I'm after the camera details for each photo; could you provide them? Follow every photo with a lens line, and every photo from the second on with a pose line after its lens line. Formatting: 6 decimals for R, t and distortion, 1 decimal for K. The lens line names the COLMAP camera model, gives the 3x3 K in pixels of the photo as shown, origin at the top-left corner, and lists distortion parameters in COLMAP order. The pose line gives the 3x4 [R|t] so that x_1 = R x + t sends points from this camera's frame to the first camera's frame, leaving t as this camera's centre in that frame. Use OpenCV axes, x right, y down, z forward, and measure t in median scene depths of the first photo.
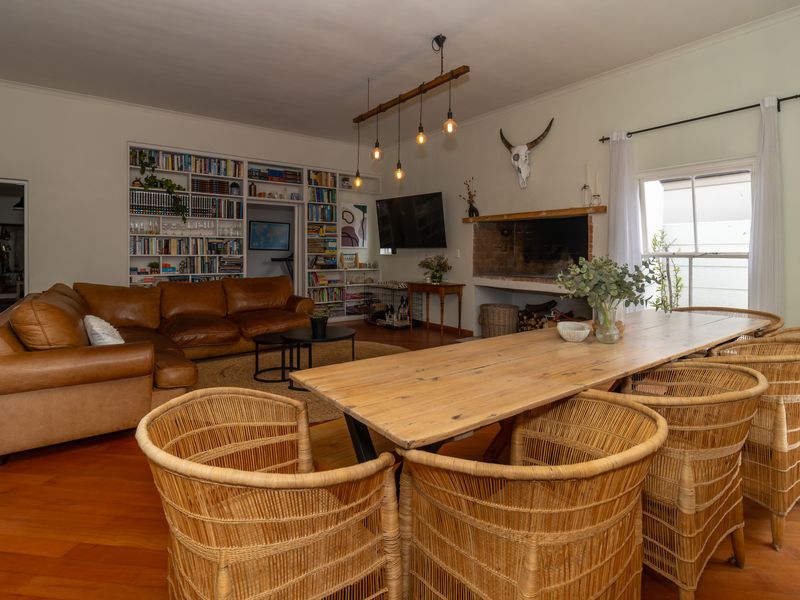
lens RADIAL K [[427.5, 0, 403.2], [0, 427.5, 250.6], [0, 0, 1]] dist [0.000885, 0.000083]
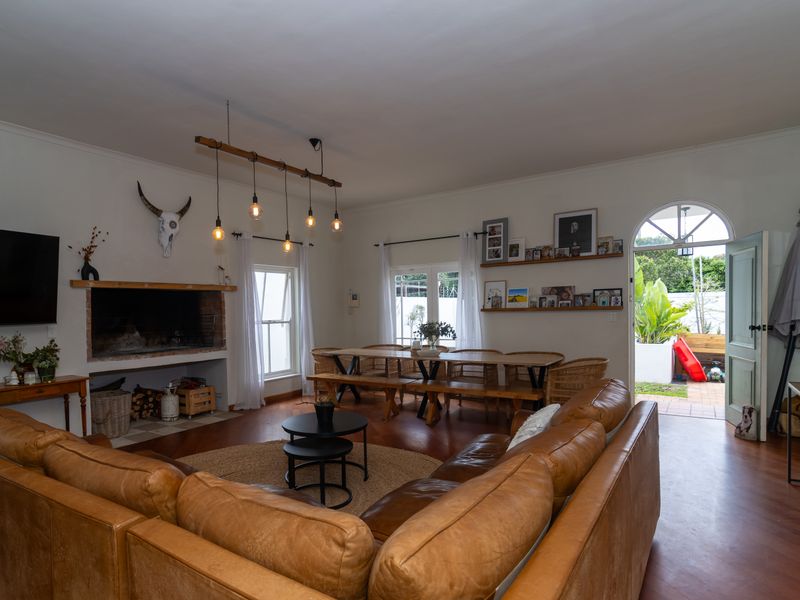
lens RADIAL K [[469.5, 0, 350.1], [0, 469.5, 322.0], [0, 0, 1]] dist [0.002379, 0.000282]
pose [[-0.275443, -0.021034, 0.961087, -0.715556], [0.015220, 0.999540, 0.026237, -0.021034], [-0.961197, 0.021854, -0.274996, 0.774773]]
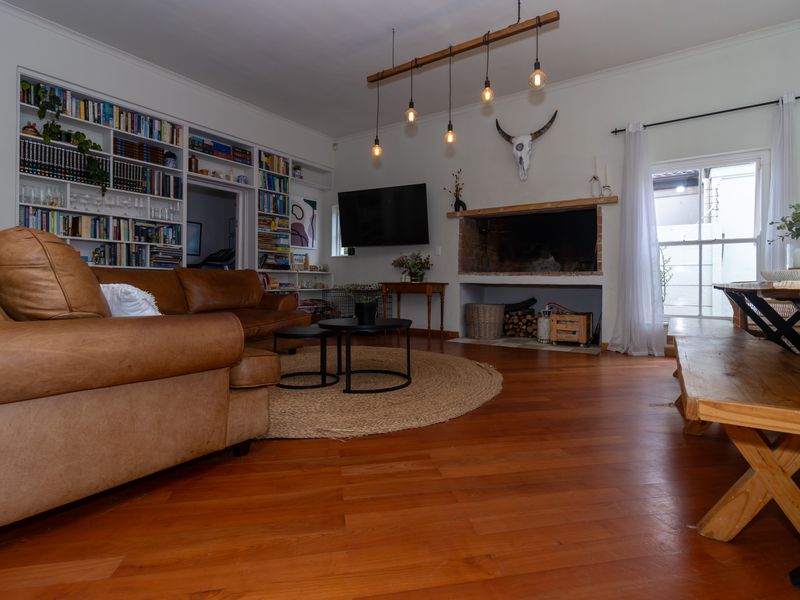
lens RADIAL K [[418.5, 0, 403.6], [0, 418.5, 275.8], [0, 0, 1]] dist [0.002743, -0.000369]
pose [[0.947724, 0.009311, 0.318955, -0.243935], [-0.006262, 0.999924, -0.010585, 0.073369], [-0.319029, 0.008034, 0.947711, 0.155389]]
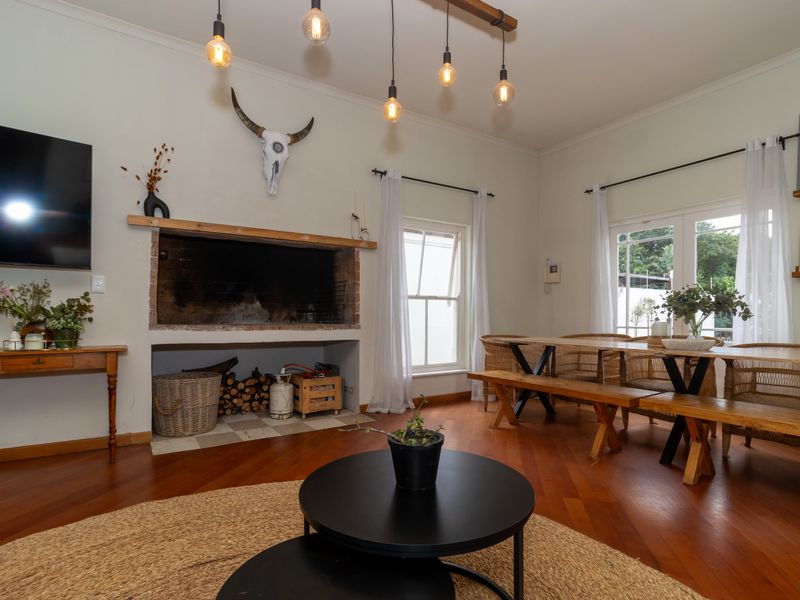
lens RADIAL K [[427.6, 0, 400.8], [0, 427.6, 316.4], [0, 0, 1]] dist [0.004494, 0.000504]
pose [[0.084766, -0.000636, 0.996401, -0.336918], [-0.008652, 0.999962, 0.001375, 0.040851], [-0.996363, -0.008737, 0.084758, 0.631436]]
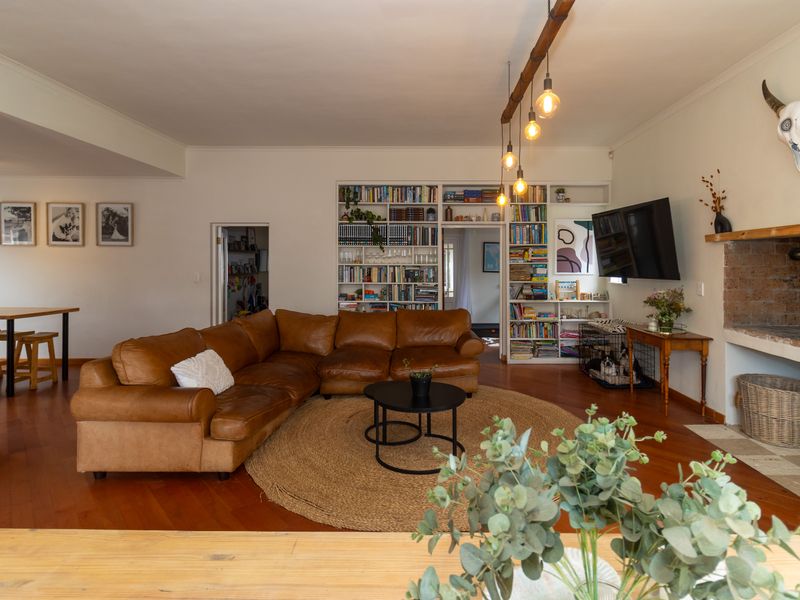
lens RADIAL K [[424.8, 0, 427.8], [0, 424.8, 261.0], [0, 0, 1]] dist [0.000351, 0.000017]
pose [[0.794312, -0.007380, -0.607465, 0.193970], [0.004713, 0.999971, -0.005986, -0.034657], [0.607491, 0.001892, 0.794324, 0.238776]]
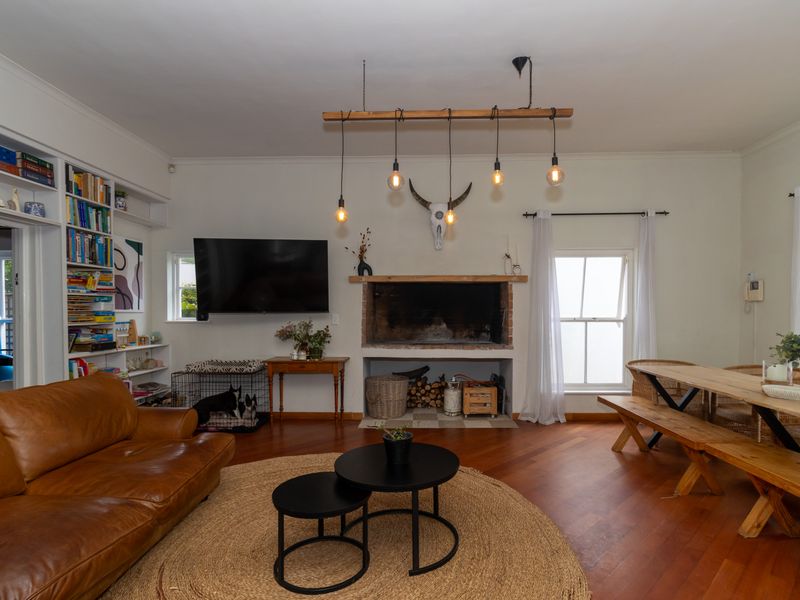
lens RADIAL K [[429.1, 0, 413.3], [0, 429.1, 316.2], [0, 0, 1]] dist [0.000422, -0.000540]
pose [[0.627400, -0.011279, 0.778615, -0.416970], [-0.002063, 0.999868, 0.016146, -0.013285], [-0.778694, -0.011737, 0.627294, 0.391364]]
